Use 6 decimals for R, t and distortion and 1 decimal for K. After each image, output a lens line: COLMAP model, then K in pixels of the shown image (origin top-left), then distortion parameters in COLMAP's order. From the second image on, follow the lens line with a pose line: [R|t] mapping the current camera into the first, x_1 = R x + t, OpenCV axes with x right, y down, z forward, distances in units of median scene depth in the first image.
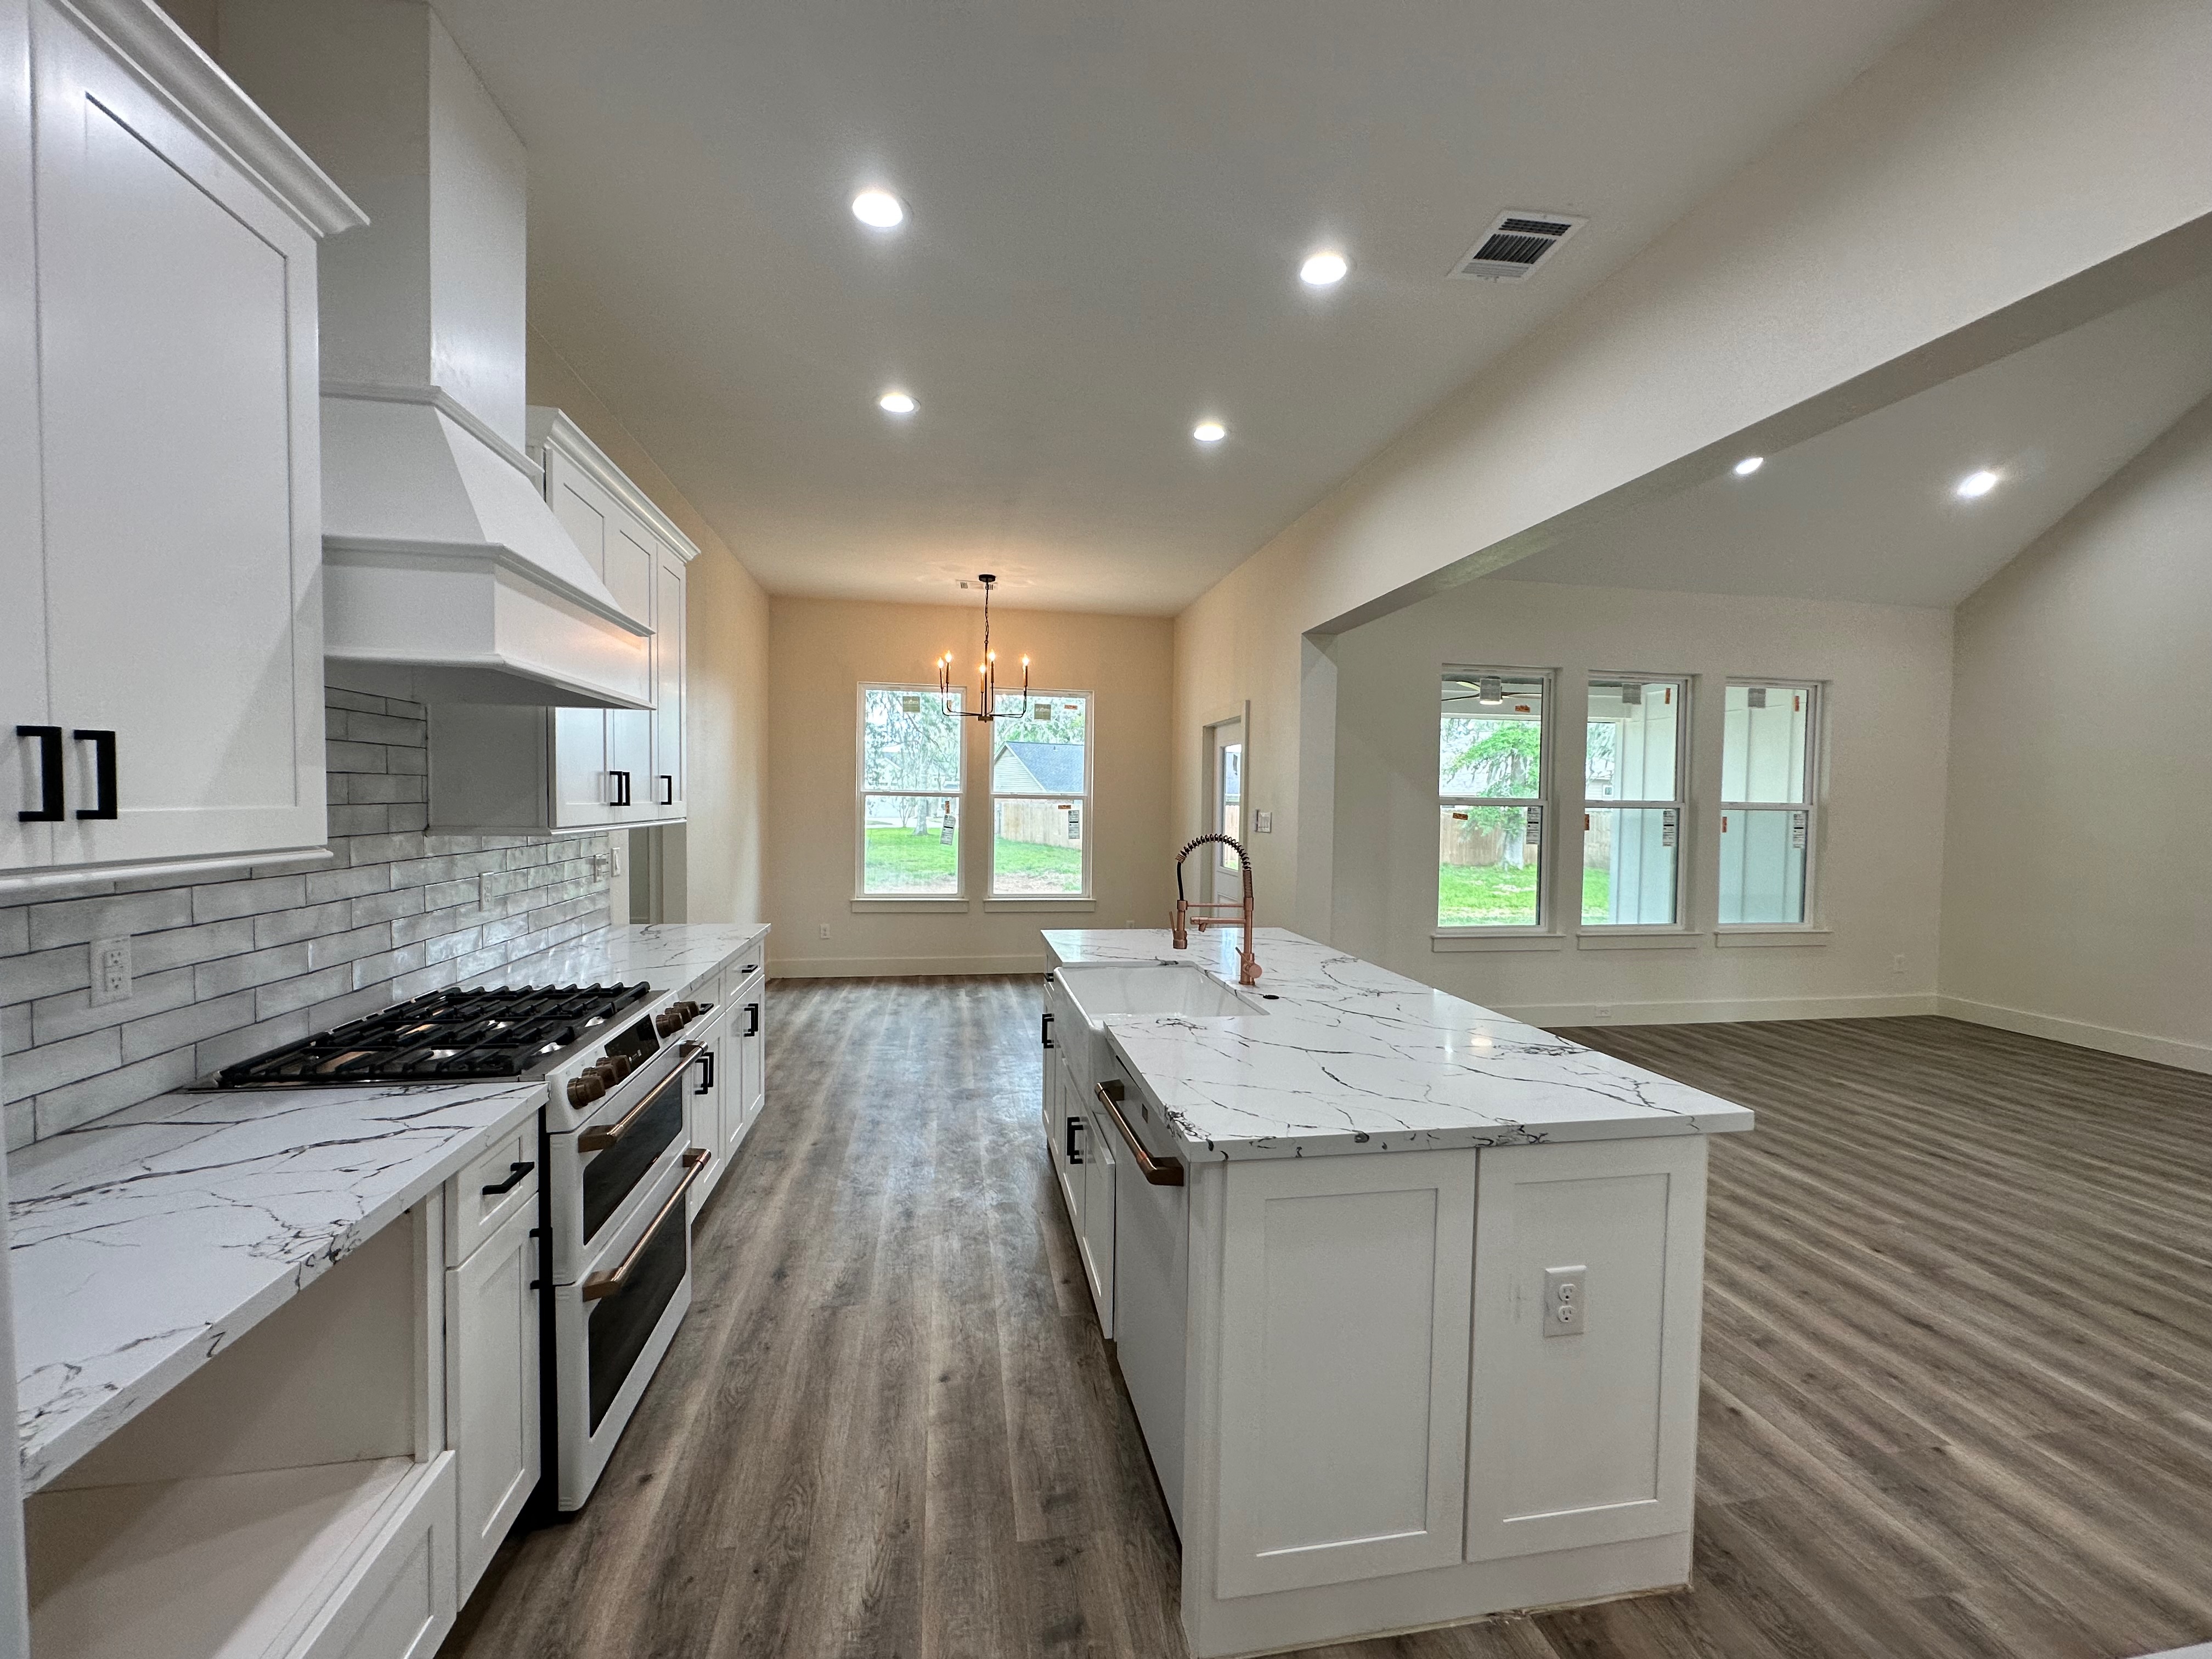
lens RADIAL K [[888.6, 0, 1104.9], [0, 888.6, 829.9], [0, 0, 1]] dist [-0.001552, 0.000283]
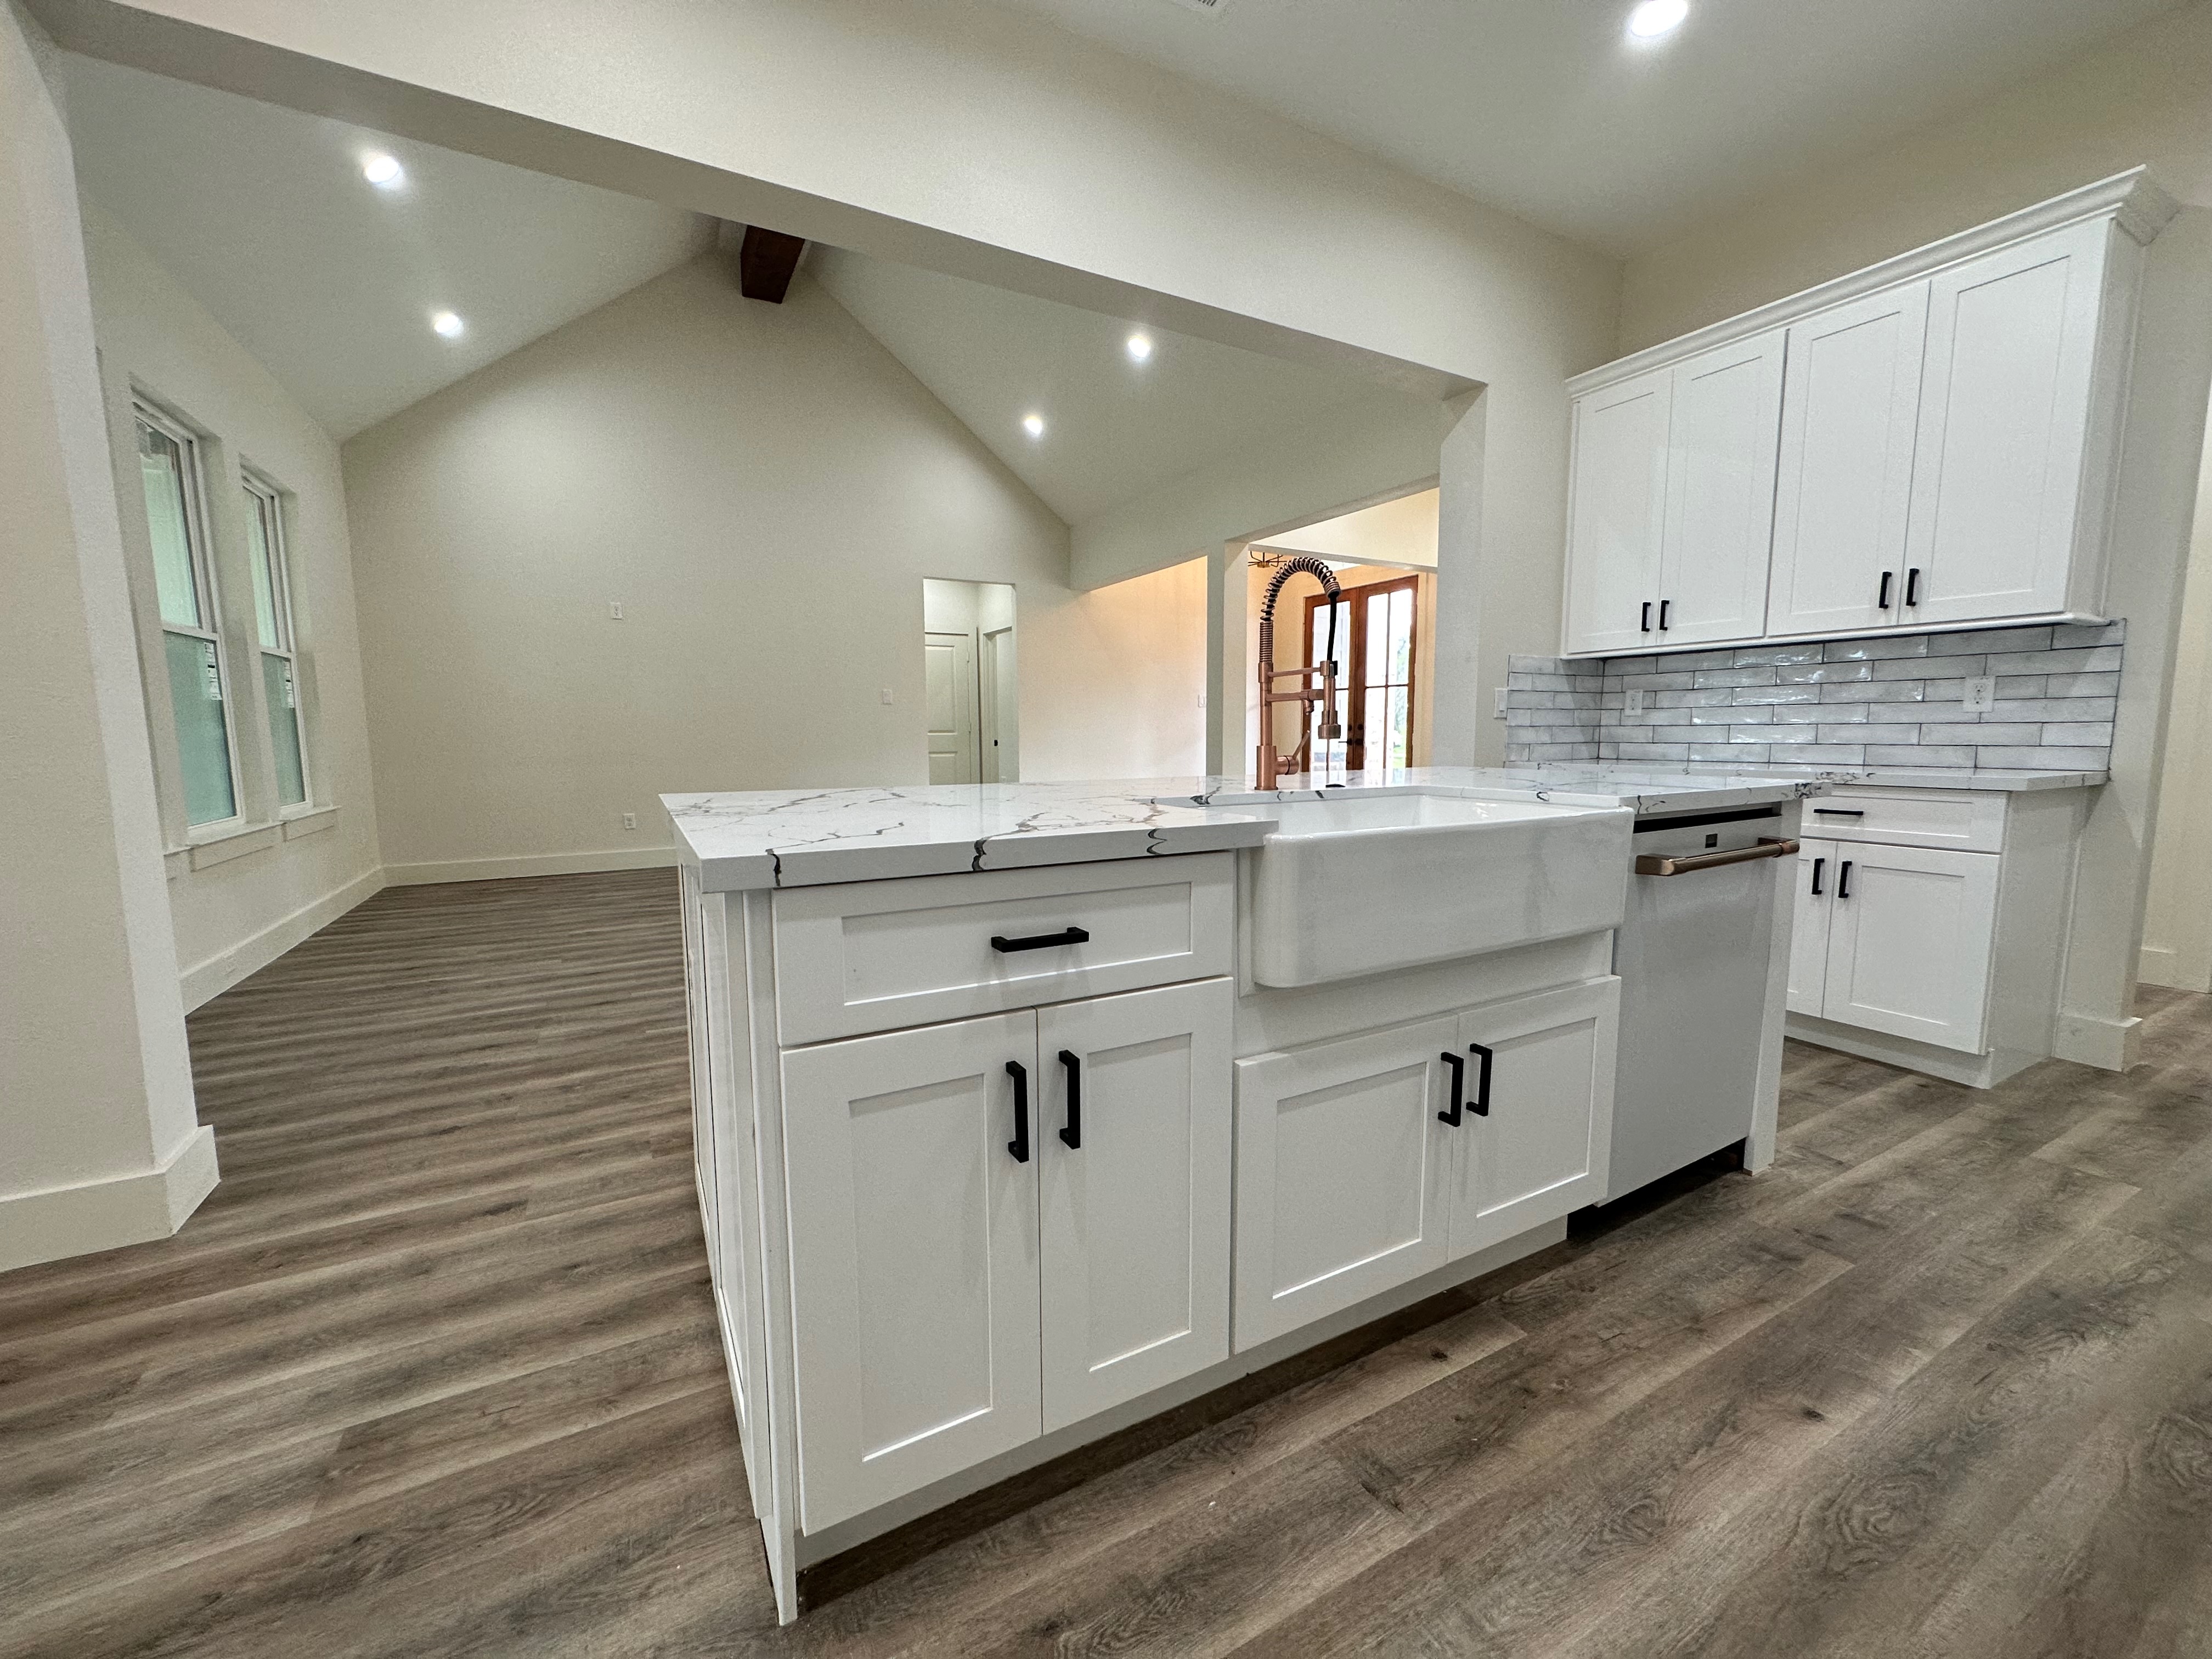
lens RADIAL K [[888.6, 0, 1109.4], [0, 888.6, 834.2], [0, 0, 1]] dist [-0.001552, 0.000283]
pose [[-0.329518, -0.120918, 0.936374, -0.560419], [0.037436, 0.989312, 0.140928, 0.134165], [-0.943407, 0.081493, -0.321470, 1.677742]]
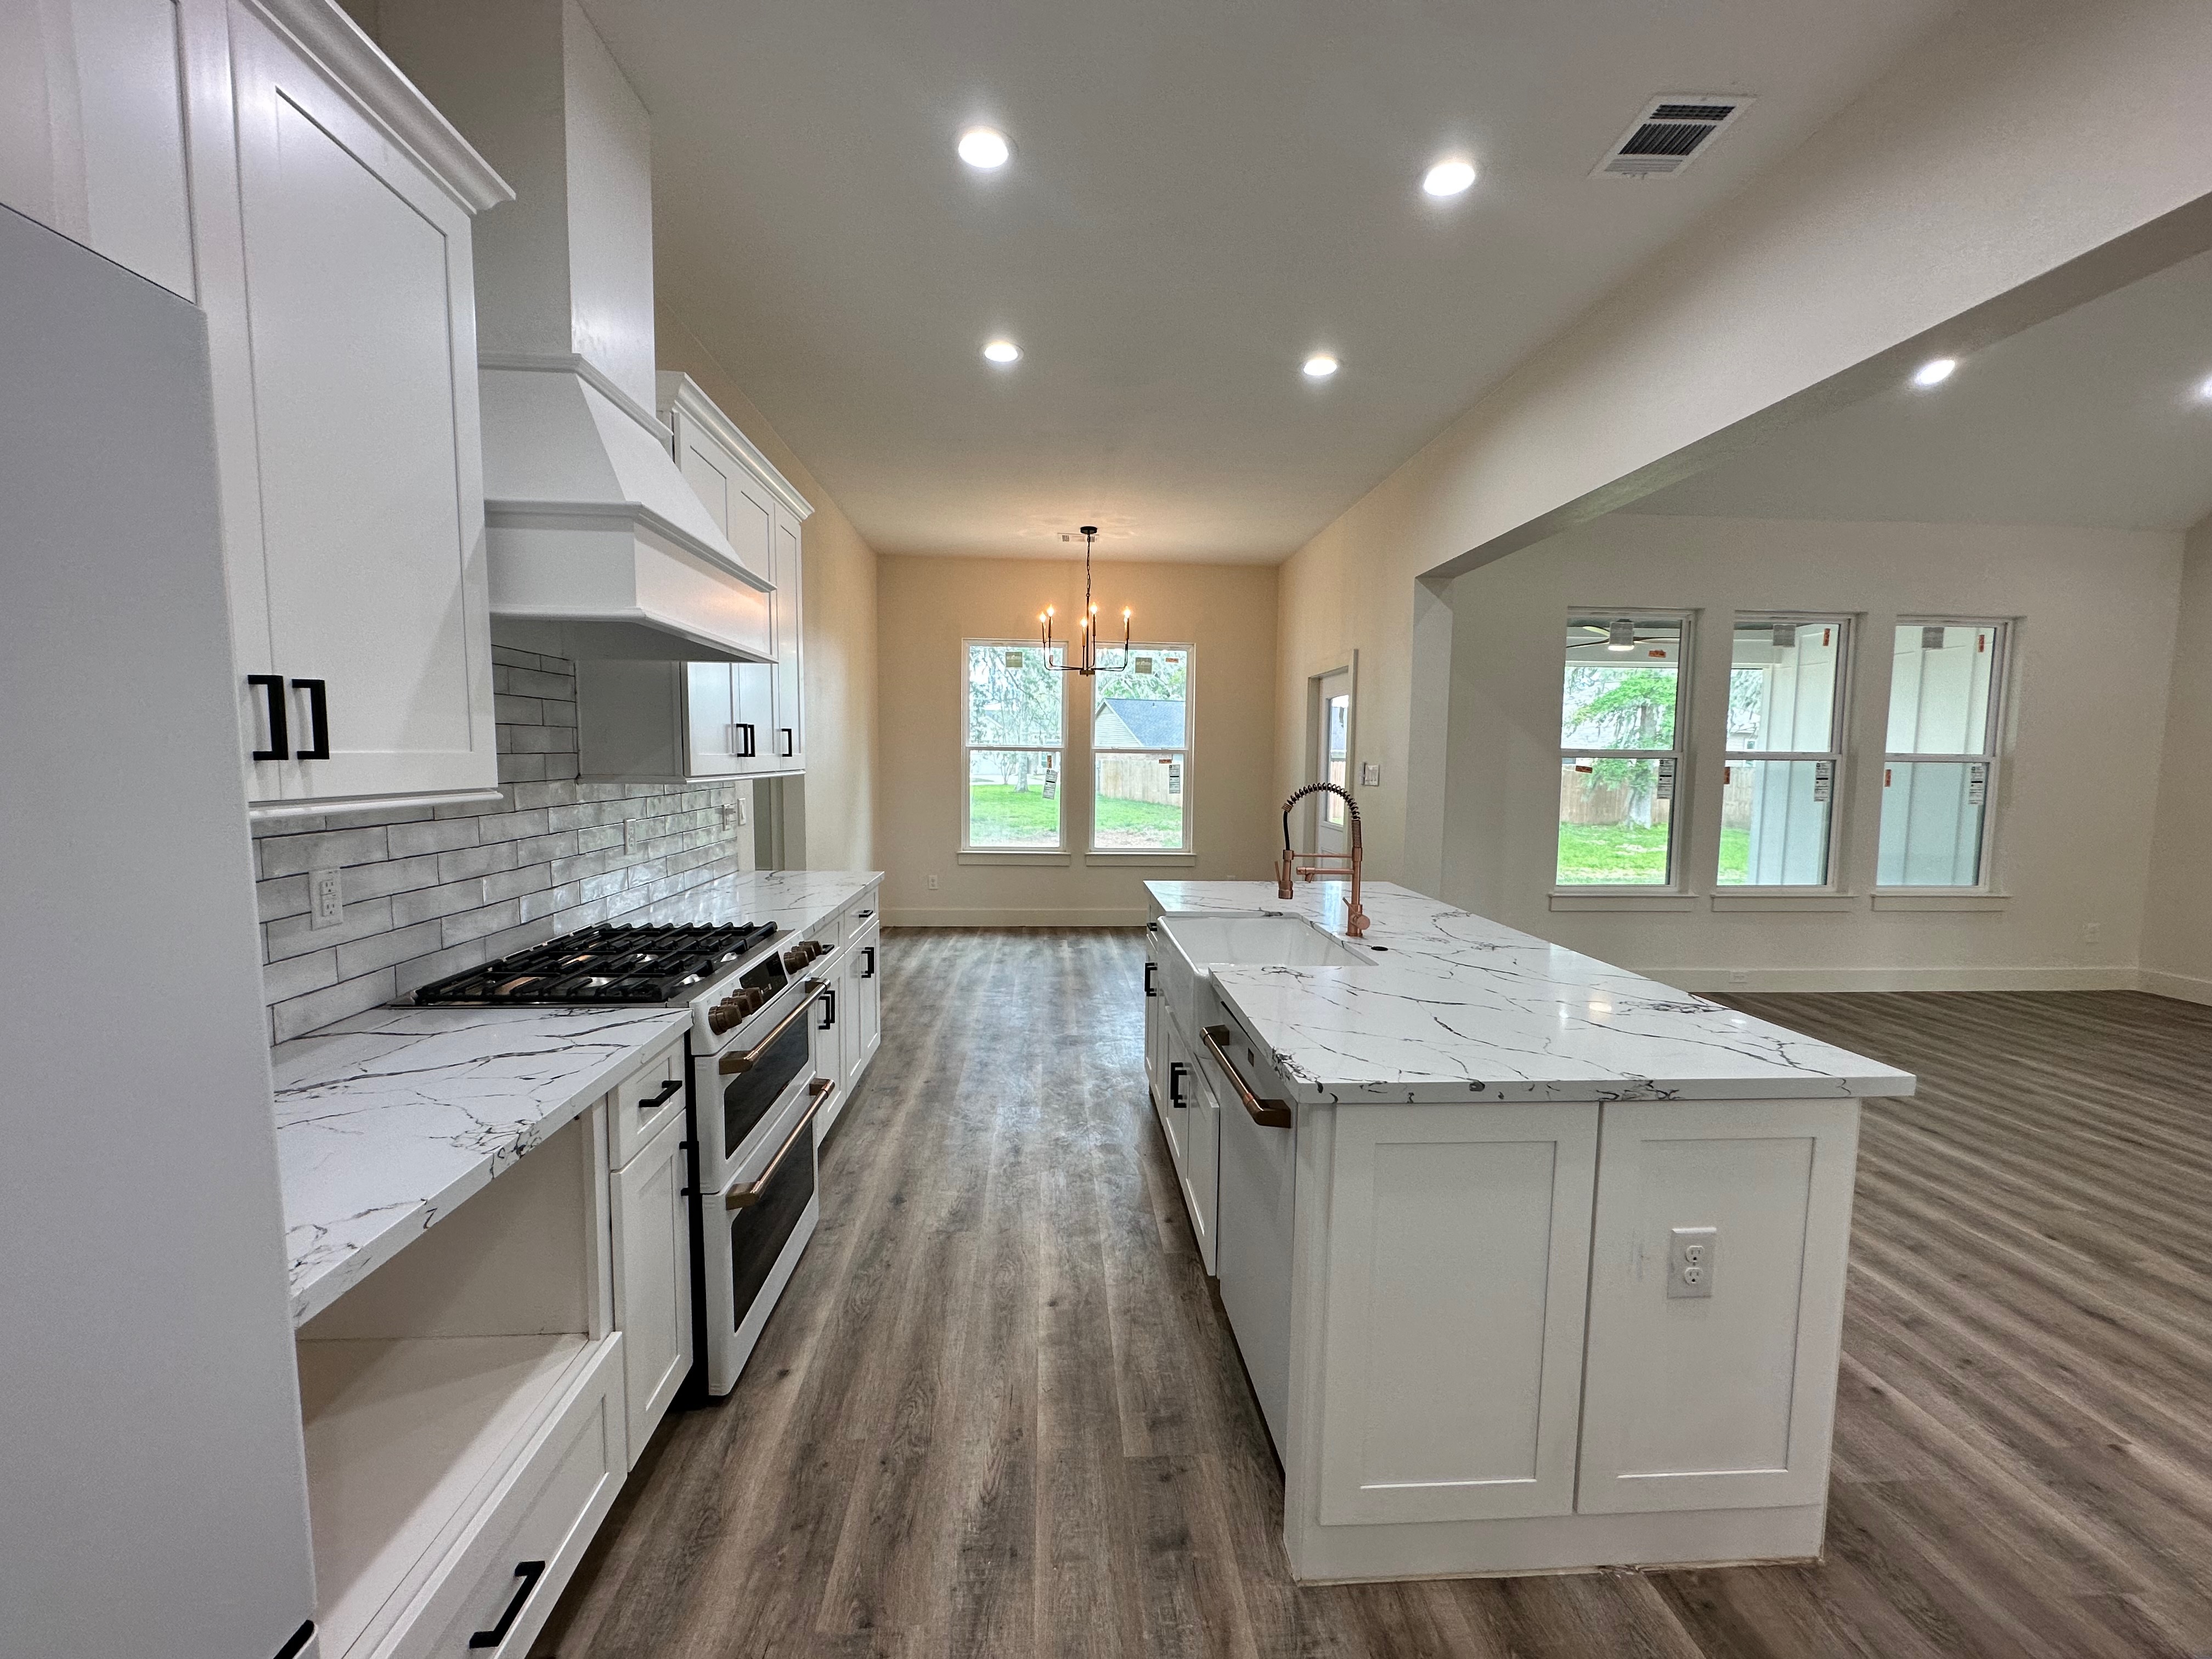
lens RADIAL K [[888.6, 0, 1102.8], [0, 888.6, 831.3], [0, 0, 1]] dist [-0.001552, 0.000283]
pose [[0.993696, 0.006084, -0.111941, -0.009142], [-0.000641, 0.998818, 0.048597, 0.012685], [0.112105, -0.048219, 0.992526, -0.003938]]
